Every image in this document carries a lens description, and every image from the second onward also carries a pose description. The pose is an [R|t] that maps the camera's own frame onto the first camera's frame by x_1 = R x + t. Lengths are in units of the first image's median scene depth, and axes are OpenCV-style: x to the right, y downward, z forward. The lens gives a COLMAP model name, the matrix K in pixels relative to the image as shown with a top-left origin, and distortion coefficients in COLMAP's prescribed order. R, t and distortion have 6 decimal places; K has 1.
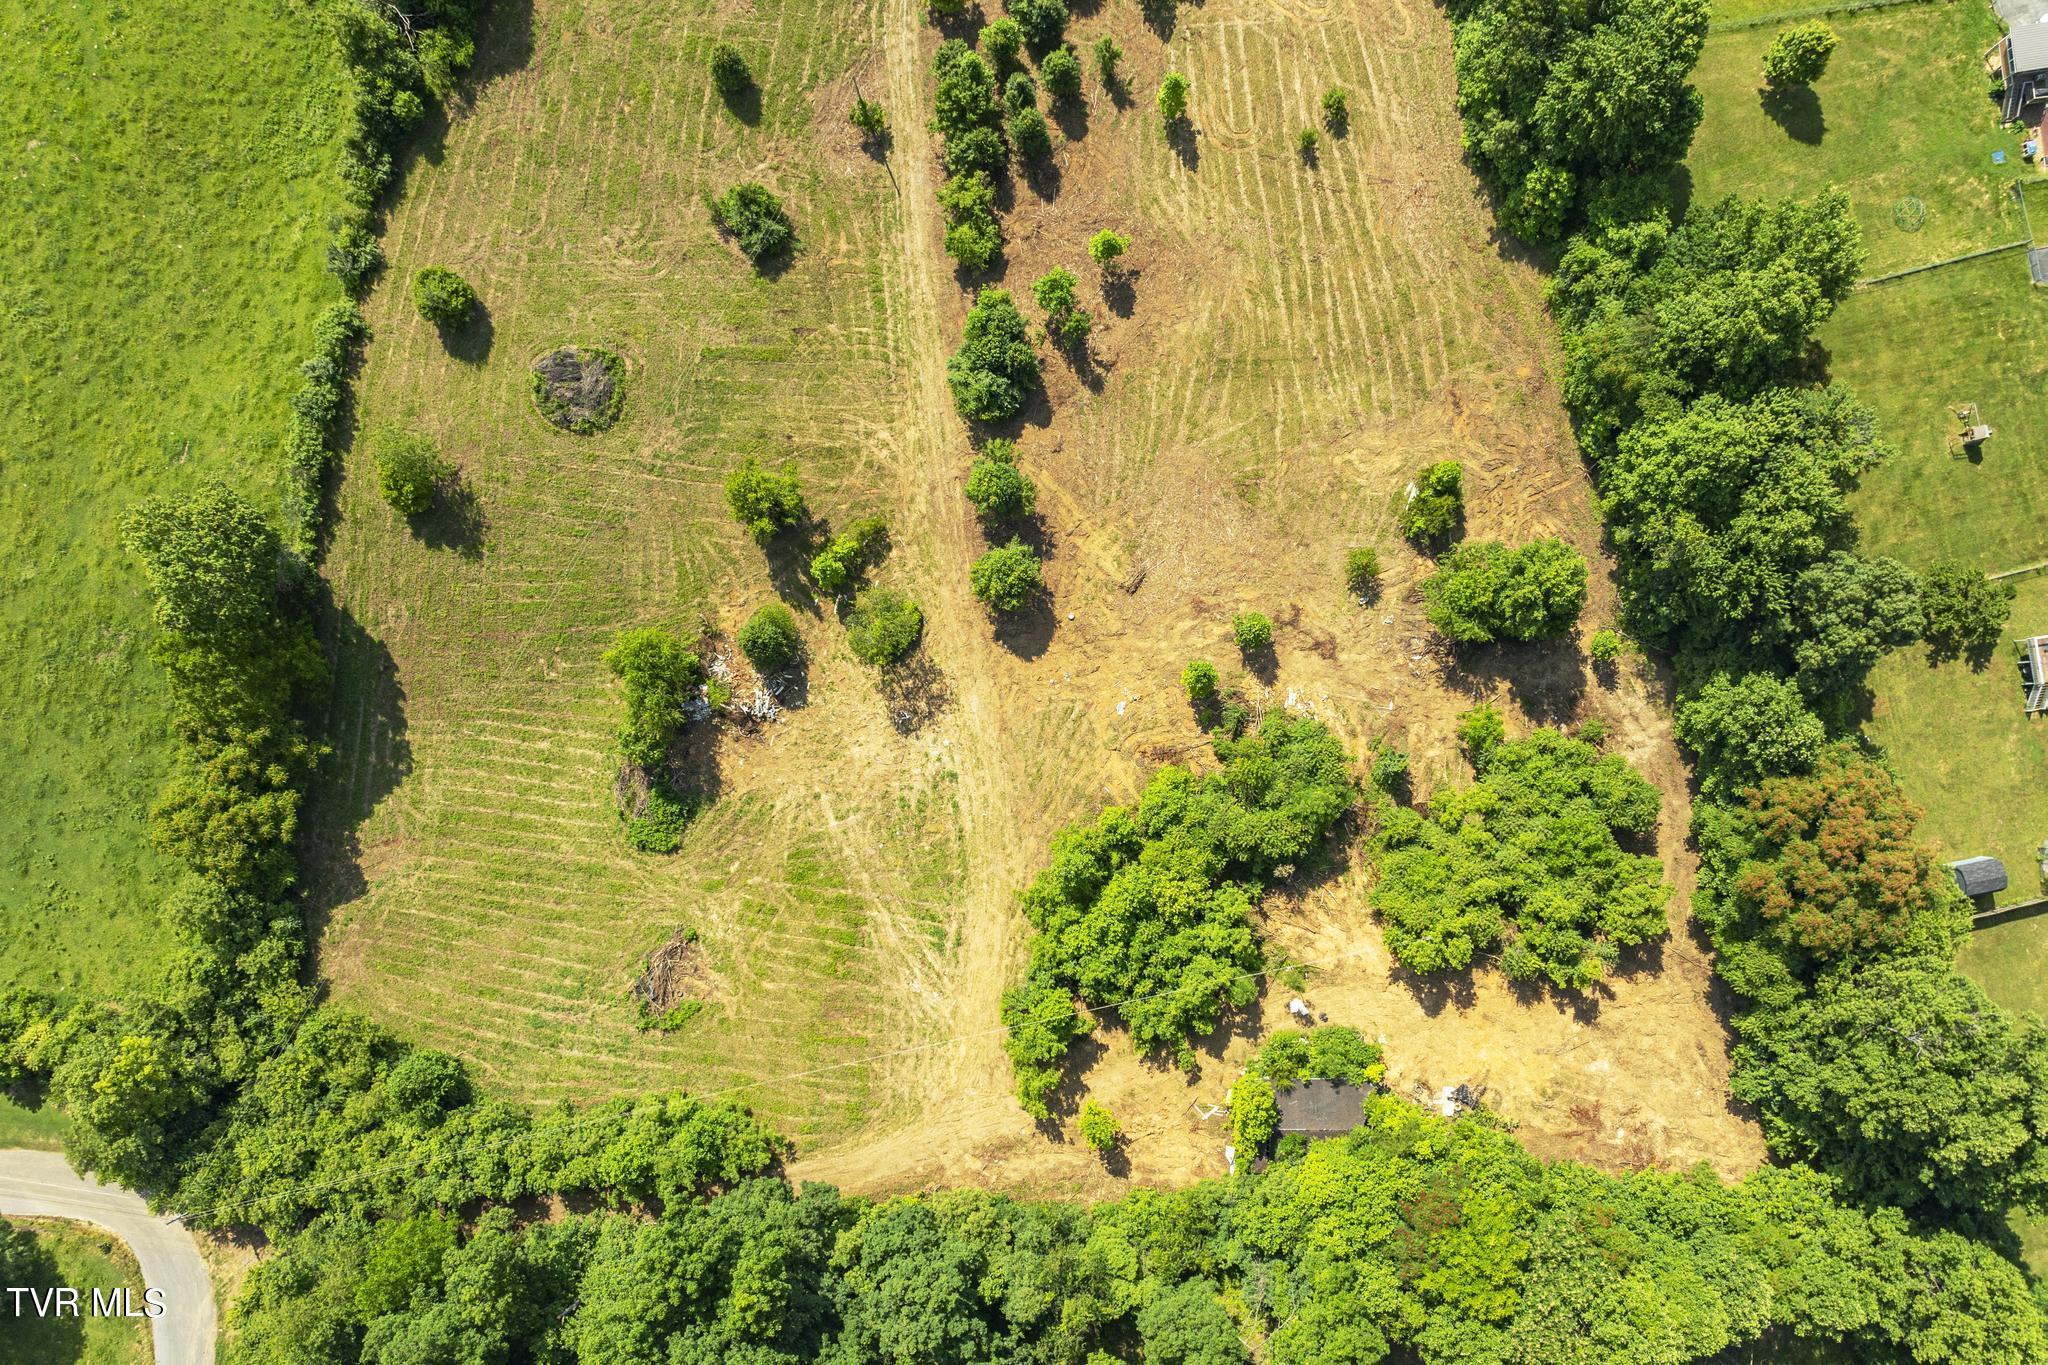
lens RADIAL K [[1437.1, 0, 1037.1], [0, 1437.1, 746.1], [0, 0, 1]] dist [-0.032230, 0.020855]
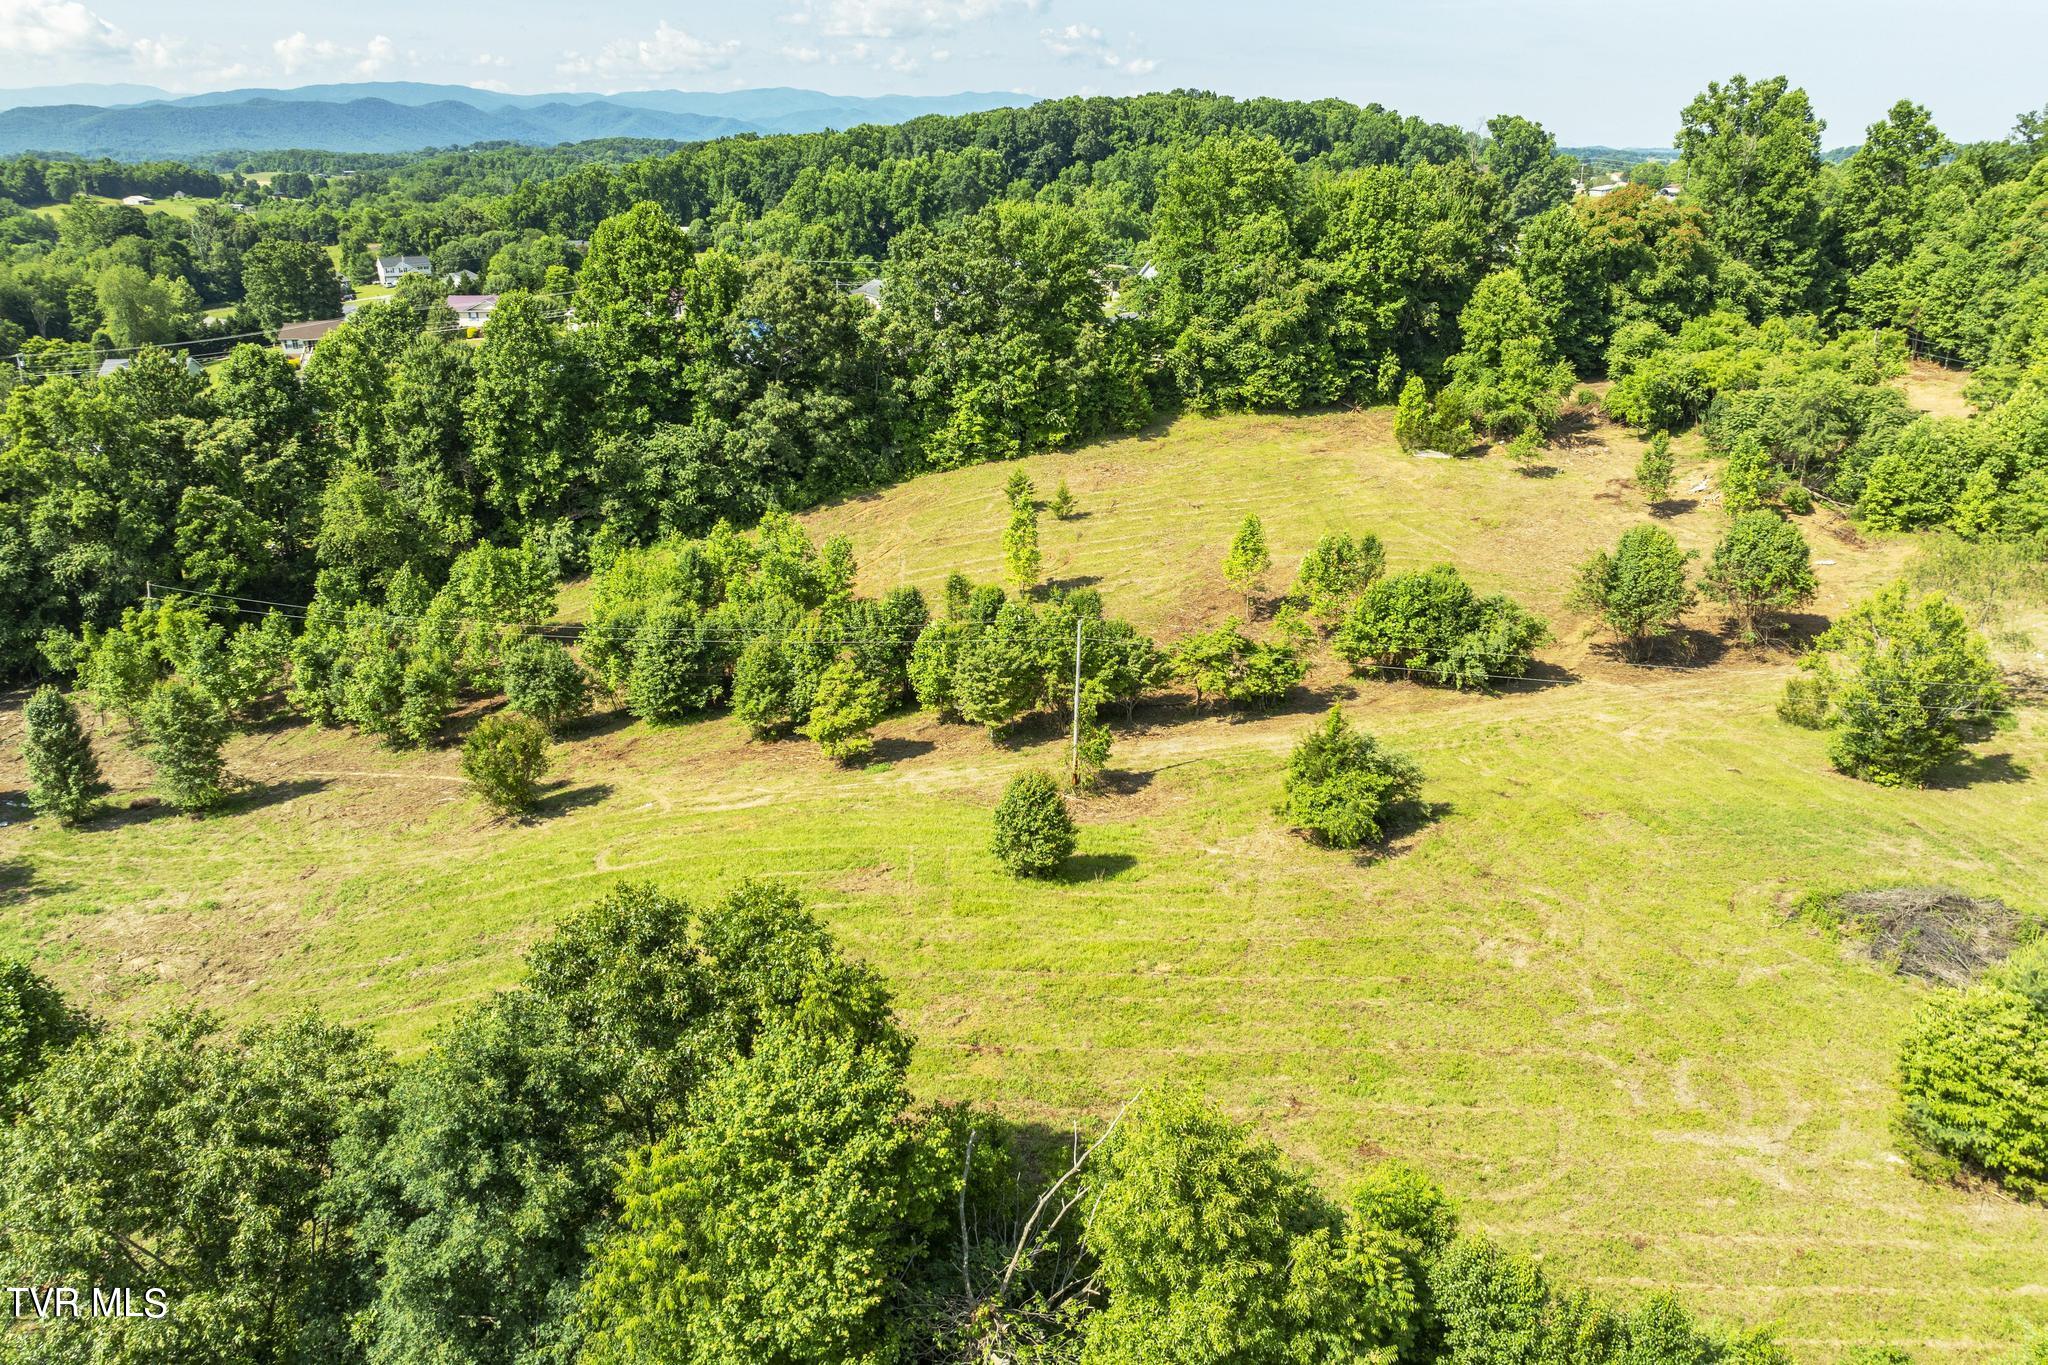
lens RADIAL K [[1437.1, 0, 1030.9], [0, 1437.1, 620.0], [0, 0, 1]] dist [-0.032230, 0.020855]
pose [[-0.103518, -0.284024, 0.953213, -0.623949], [0.994479, -0.046142, 0.094251, -0.516057], [0.017214, 0.957706, 0.287232, 0.806303]]
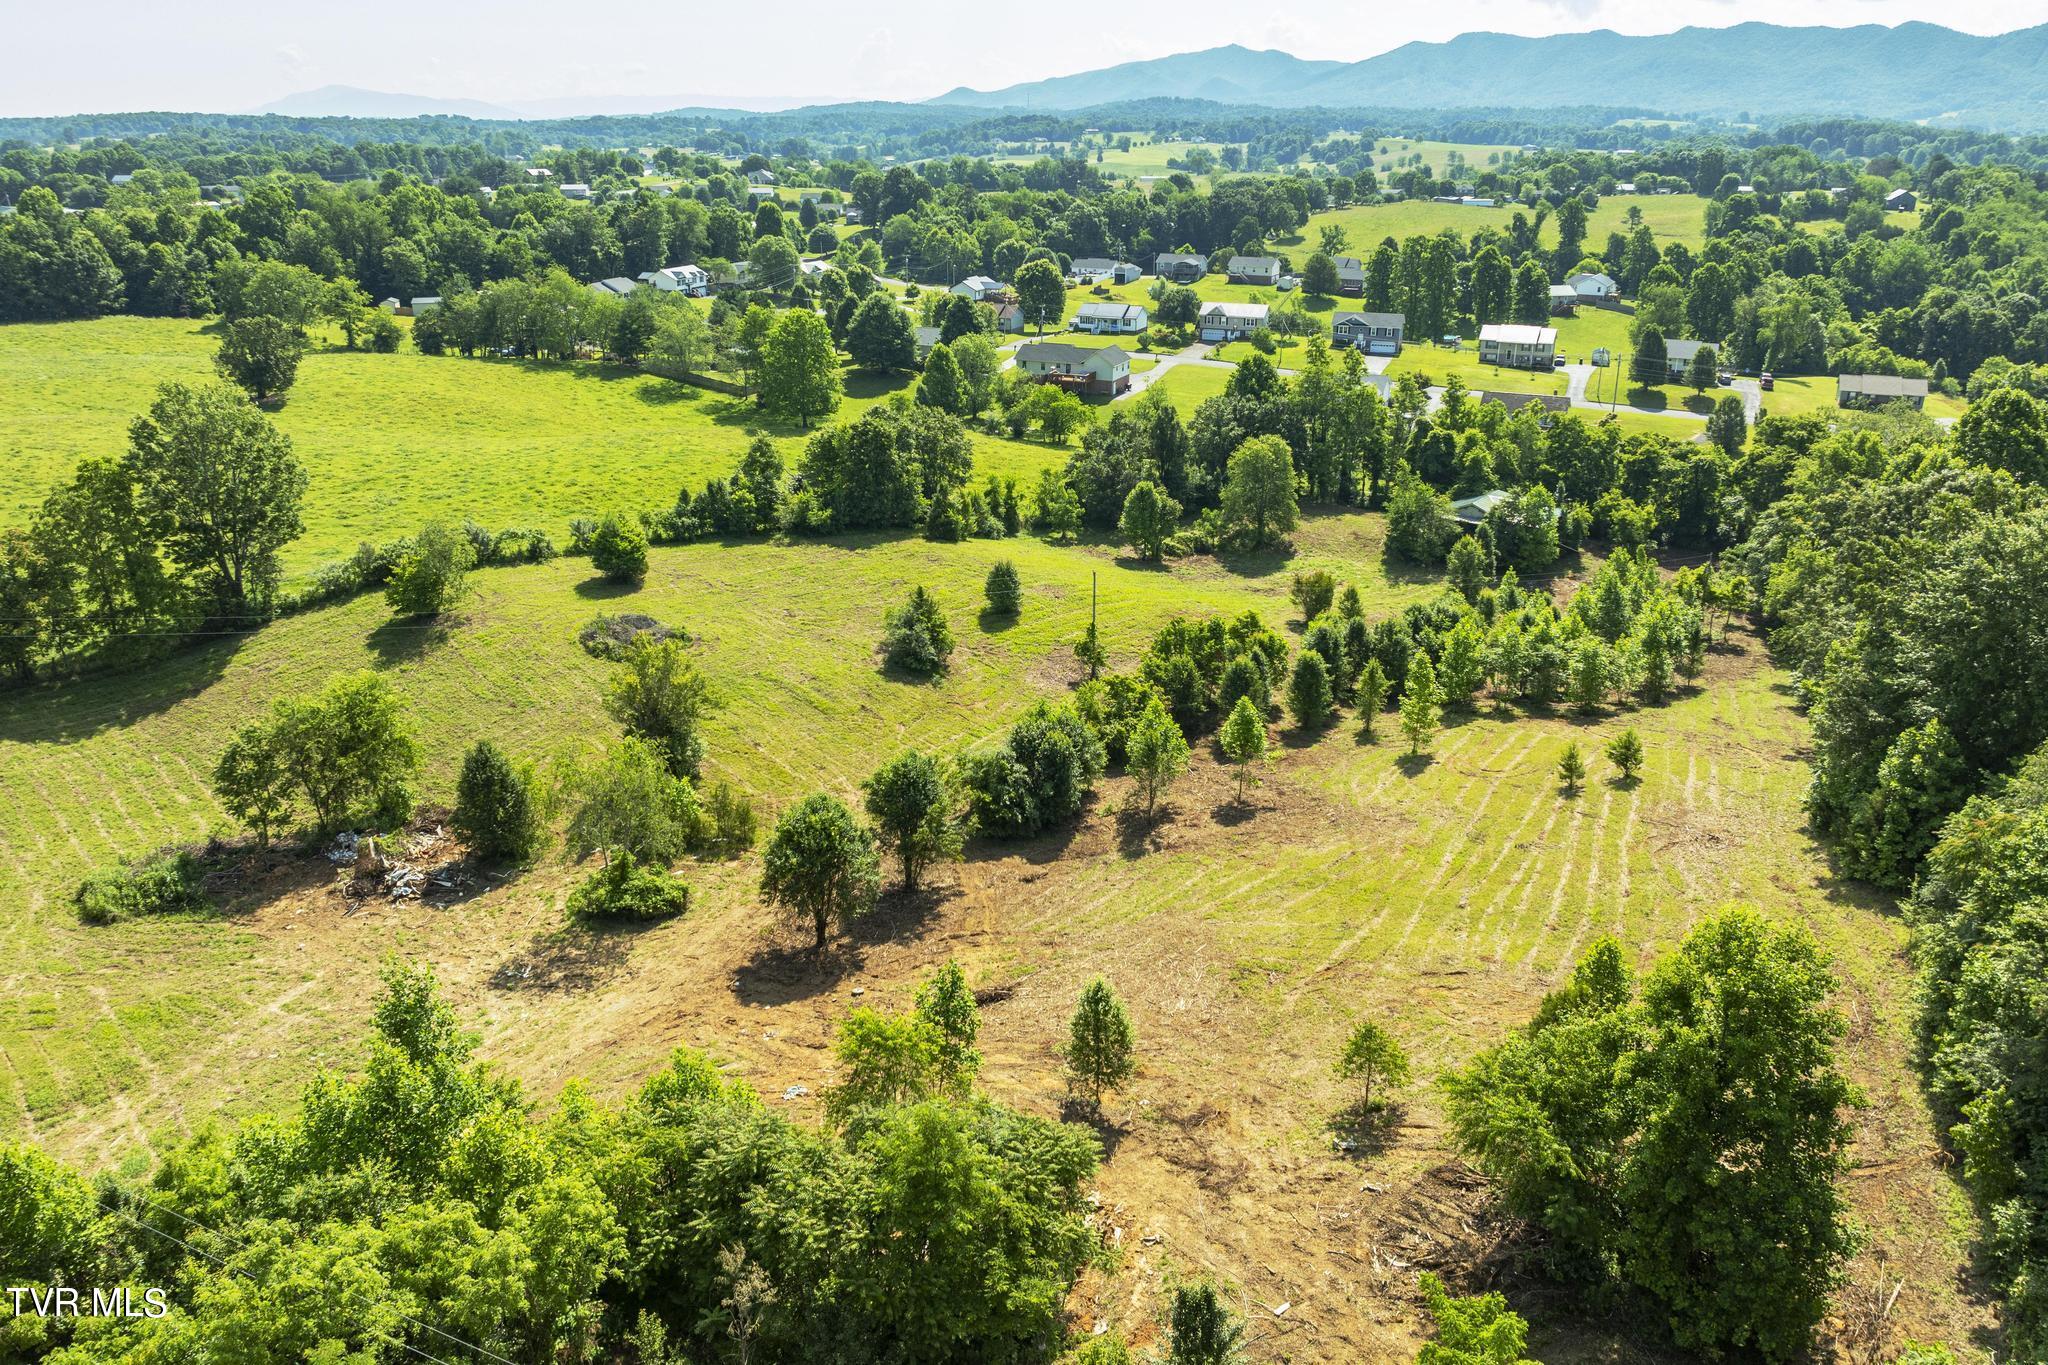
lens RADIAL K [[1437.1, 0, 1038.9], [0, 1437.1, 632.2], [0, 0, 1]] dist [-0.032230, 0.020855]
pose [[0.789660, 0.235578, -0.566515, 0.358734], [-0.612761, 0.256180, -0.747593, 0.244256], [-0.030987, 0.937483, 0.346648, 0.686671]]
